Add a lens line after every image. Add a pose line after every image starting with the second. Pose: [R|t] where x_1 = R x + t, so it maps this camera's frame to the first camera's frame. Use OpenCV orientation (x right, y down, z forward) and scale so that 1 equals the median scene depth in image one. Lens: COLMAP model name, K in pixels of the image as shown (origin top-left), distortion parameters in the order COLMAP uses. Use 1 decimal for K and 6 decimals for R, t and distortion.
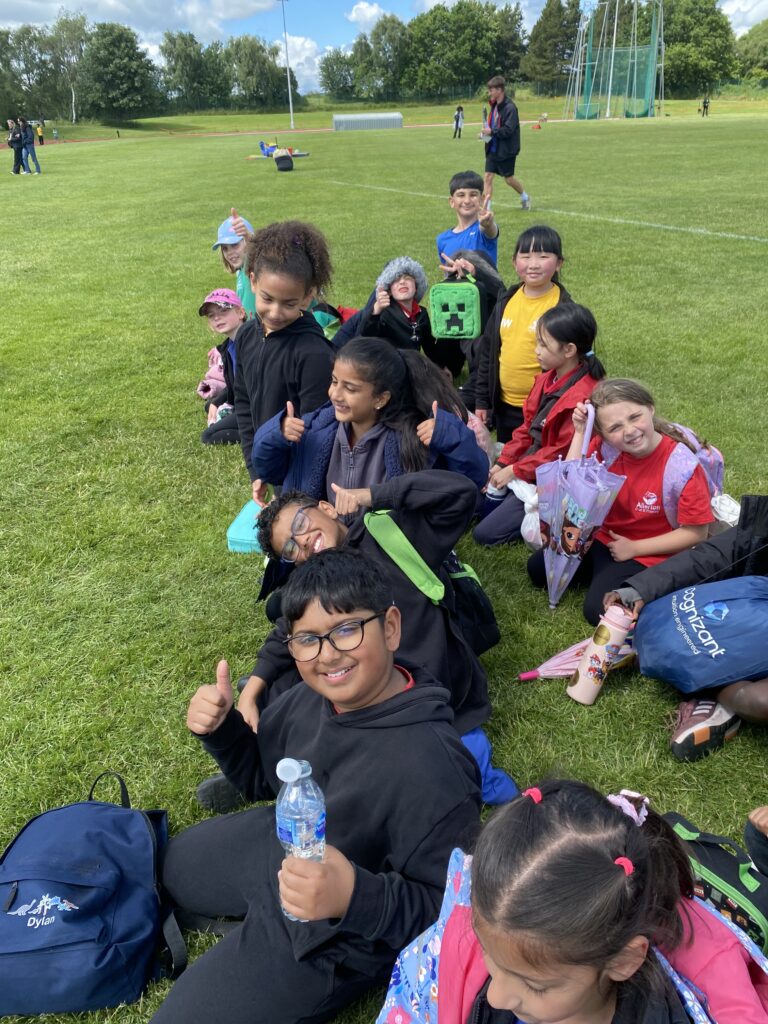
lens RADIAL K [[761.7, 0, 384.0], [0, 761.7, 512.0], [0, 0, 1]] dist [0.004584, -0.004880]
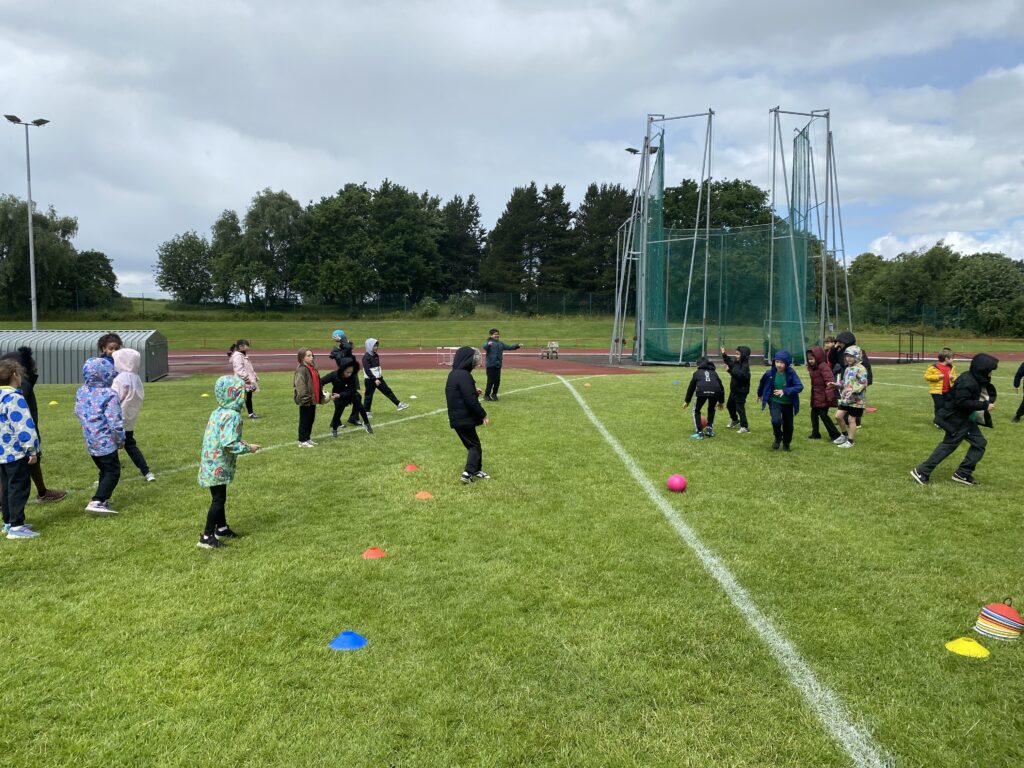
lens RADIAL K [[761.7, 0, 491.1], [0, 761.7, 386.4], [0, 0, 1]] dist [0.004584, -0.004880]
pose [[0.980876, 0.021554, 0.193438, 0.062889], [0.056501, 0.919520, -0.388960, -0.238370], [-0.186254, 0.392451, 0.900717, 0.447562]]
